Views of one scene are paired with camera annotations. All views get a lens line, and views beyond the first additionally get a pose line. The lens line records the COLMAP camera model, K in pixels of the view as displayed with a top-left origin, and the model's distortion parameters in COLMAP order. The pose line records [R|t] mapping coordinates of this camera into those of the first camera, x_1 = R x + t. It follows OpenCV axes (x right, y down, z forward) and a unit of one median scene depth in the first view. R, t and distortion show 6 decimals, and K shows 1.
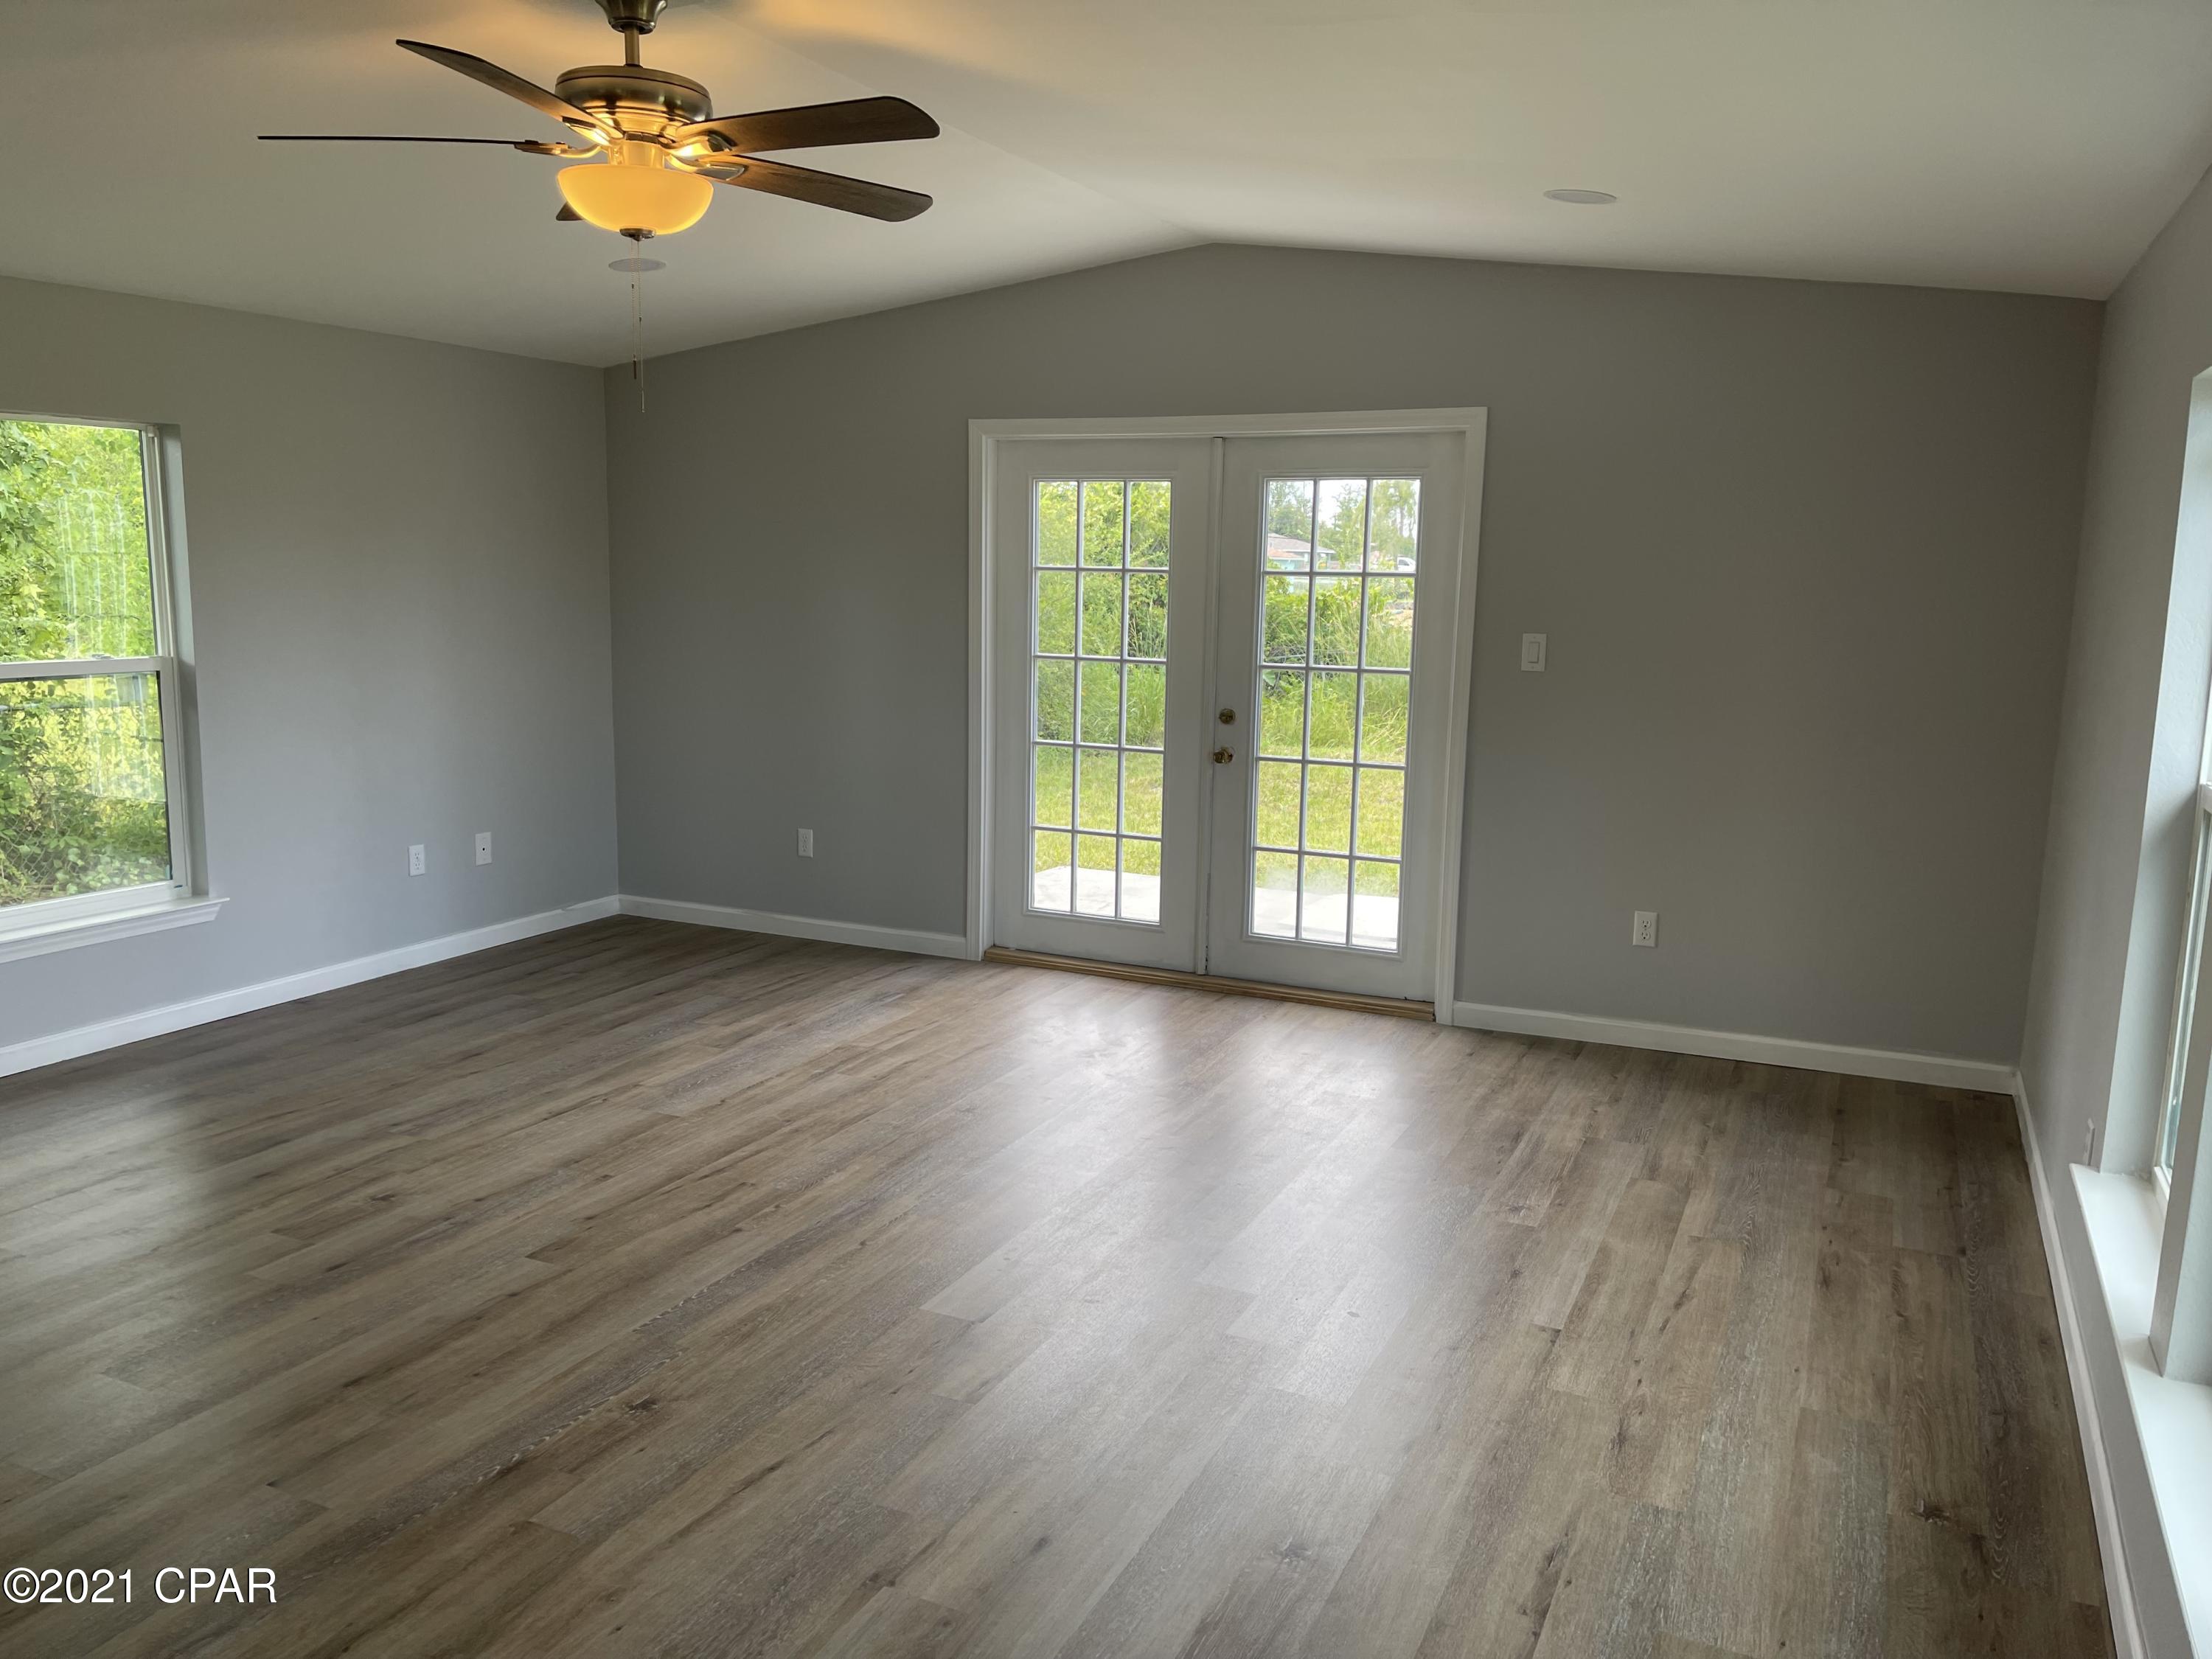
lens RADIAL K [[1673.9, 0, 1104.2], [0, 1673.9, 828.8], [0, 0, 1]] dist [0.046074, -0.043927]
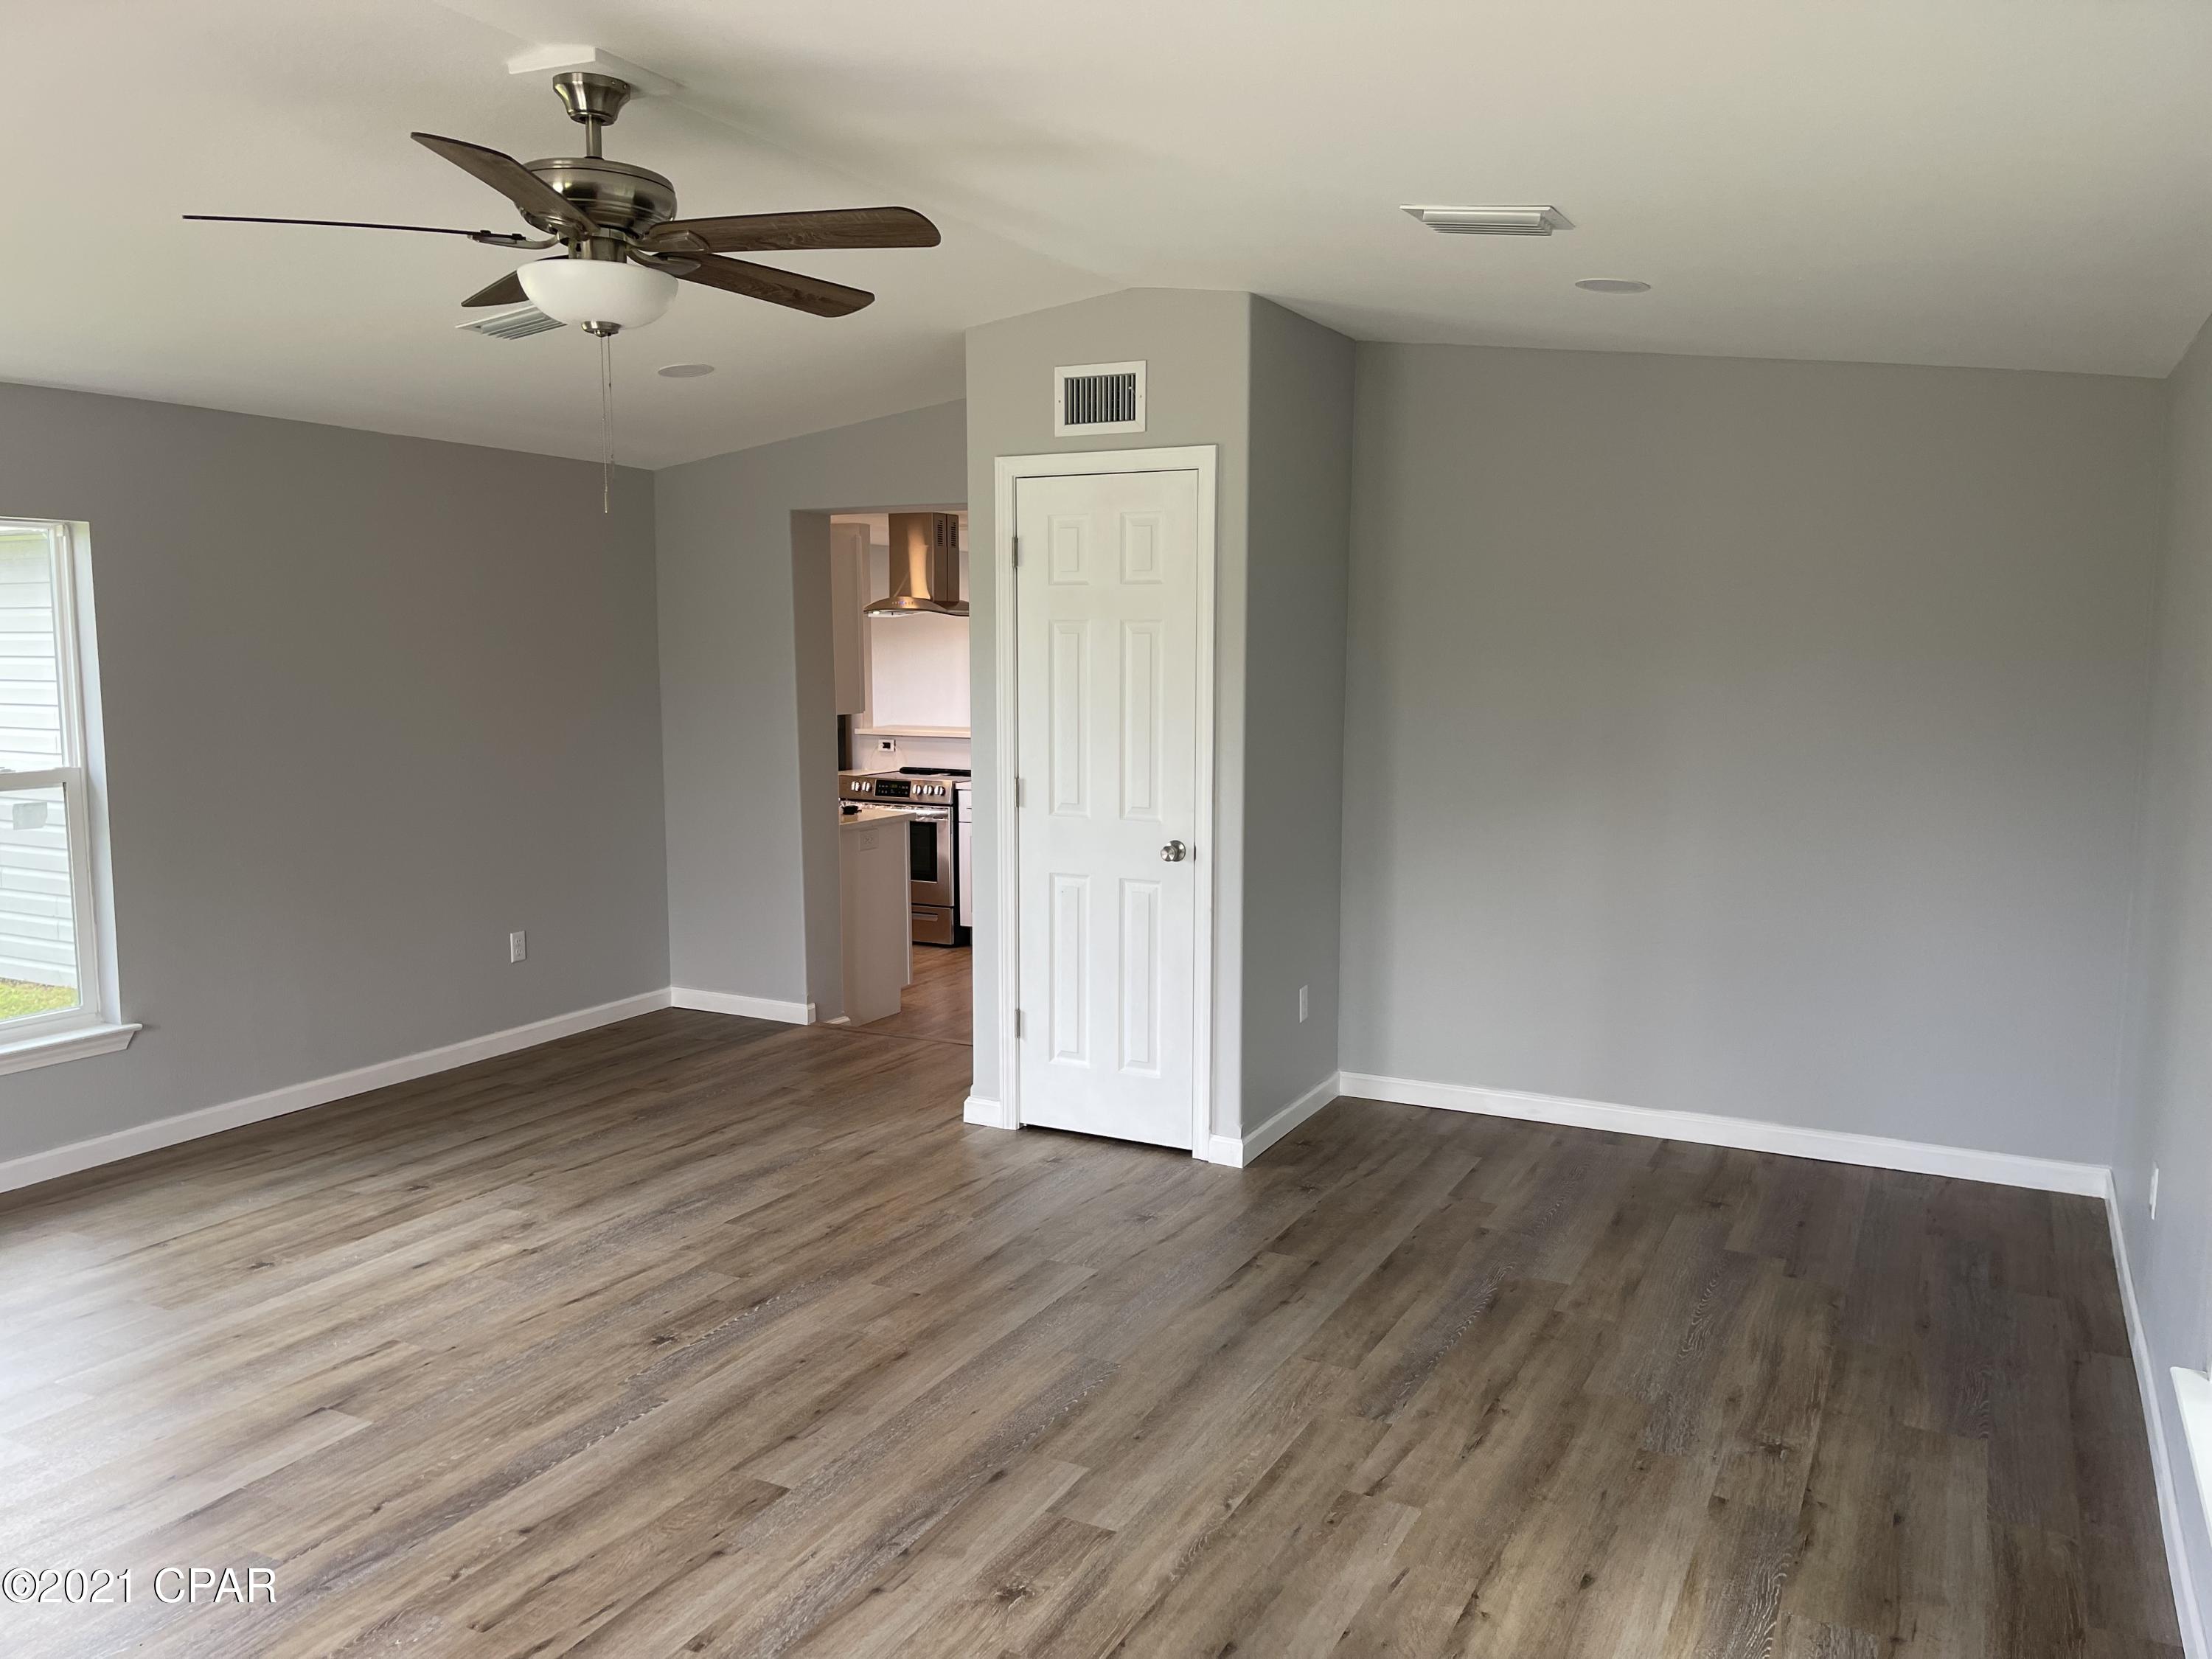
lens RADIAL K [[1673.9, 0, 1106.0], [0, 1673.9, 826.7], [0, 0, 1]] dist [0.046074, -0.043927]
pose [[-0.998801, -0.034215, 0.035023, -0.563792], [-0.024025, 0.965760, 0.258322, -0.313028], [-0.042662, 0.257170, -0.965424, 1.867264]]
